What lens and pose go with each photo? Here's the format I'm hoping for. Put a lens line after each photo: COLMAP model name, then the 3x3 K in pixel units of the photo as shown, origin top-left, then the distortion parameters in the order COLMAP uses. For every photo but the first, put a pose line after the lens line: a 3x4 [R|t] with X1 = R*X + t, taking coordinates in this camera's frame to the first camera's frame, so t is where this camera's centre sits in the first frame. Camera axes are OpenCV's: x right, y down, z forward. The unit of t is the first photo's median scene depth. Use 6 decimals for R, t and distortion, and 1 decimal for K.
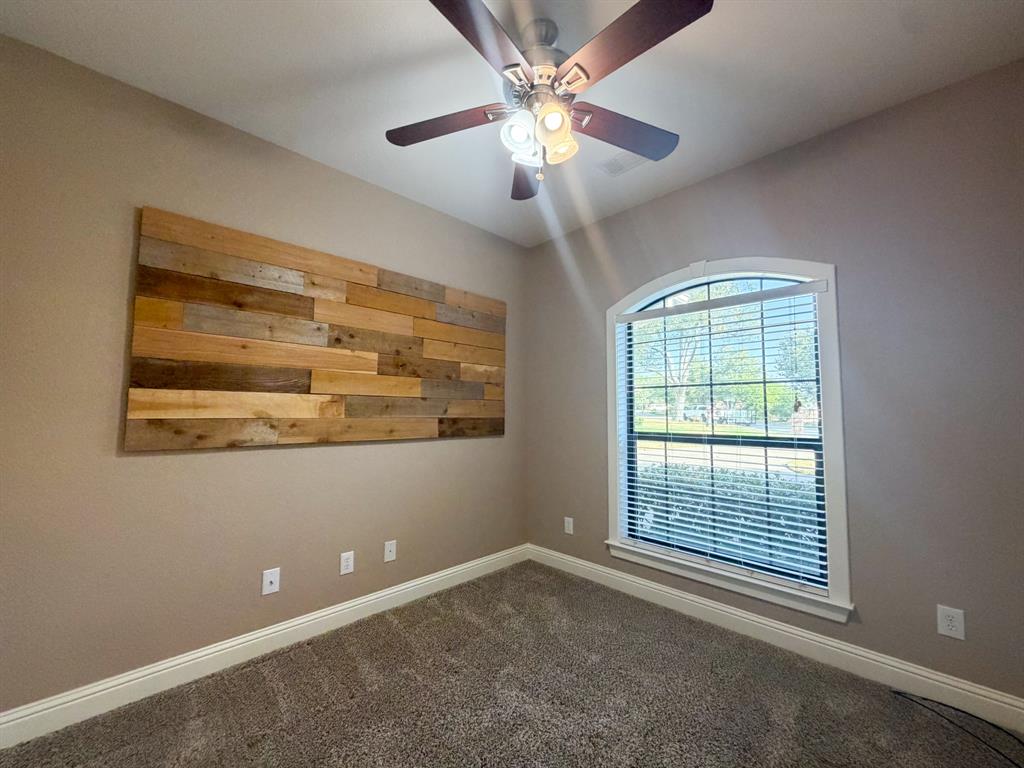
lens RADIAL K [[410.4, 0, 512.0], [0, 410.4, 384.0], [0, 0, 1]] dist [-0.001412, -0.000048]
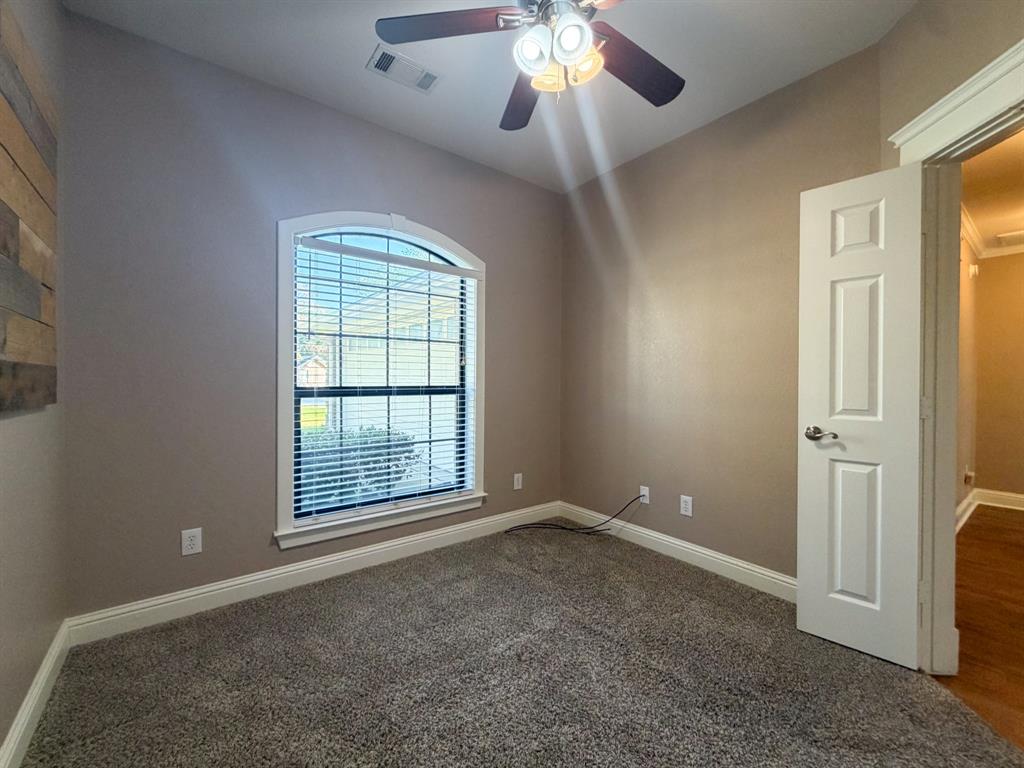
lens RADIAL K [[422.7, 0, 510.0], [0, 422.7, 373.9], [0, 0, 1]] dist [0.000208, 0.000105]
pose [[0.118240, -0.011619, 0.992917, -0.553731], [-0.089103, 0.995774, 0.022263, 0.042294], [-0.988979, -0.091104, 0.116705, 0.590123]]
